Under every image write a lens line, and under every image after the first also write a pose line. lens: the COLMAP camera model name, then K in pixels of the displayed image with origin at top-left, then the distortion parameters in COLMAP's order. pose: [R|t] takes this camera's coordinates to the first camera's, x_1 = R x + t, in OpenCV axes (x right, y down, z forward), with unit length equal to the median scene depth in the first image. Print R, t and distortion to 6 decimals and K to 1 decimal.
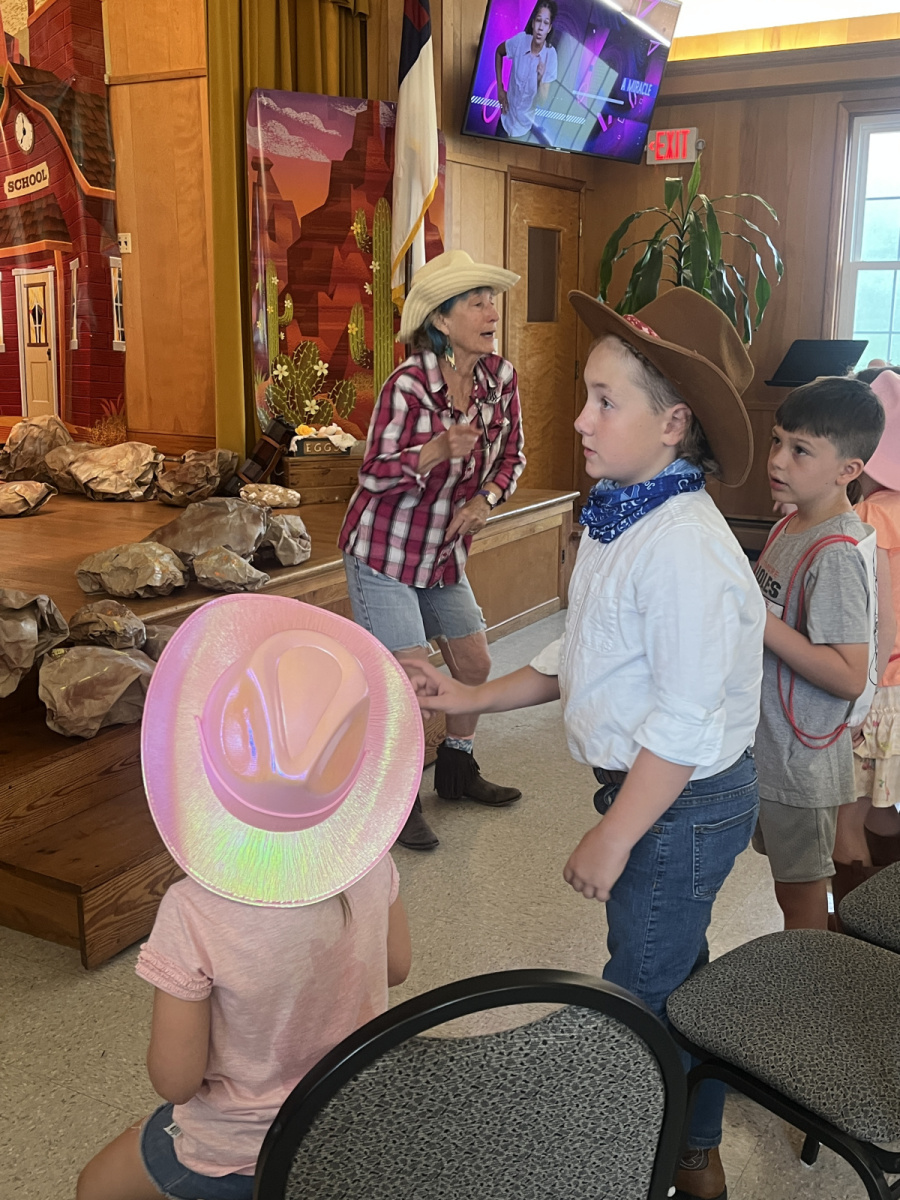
lens RADIAL K [[1281.4, 0, 415.0], [0, 1281.4, 616.8], [0, 0, 1]] dist [-0.023967, 0.000000]
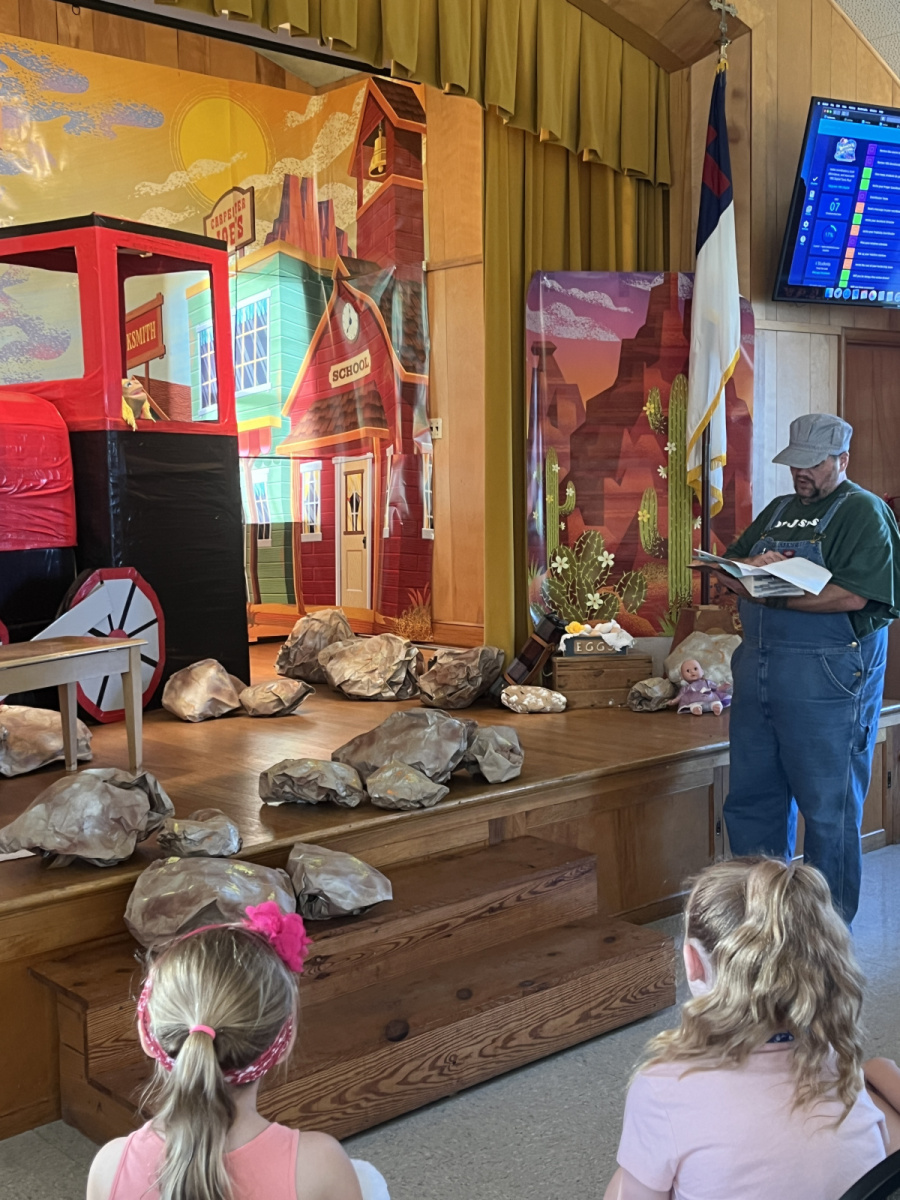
lens RADIAL K [[1445.9, 0, 446.5], [0, 1445.9, 606.7], [0, 0, 1]] dist [-0.017470, 0.000000]
pose [[0.945877, -0.000243, -0.324524, 0.154872], [-0.043506, 0.990878, -0.127546, -0.023458], [0.321595, 0.134762, 0.937238, -0.003010]]
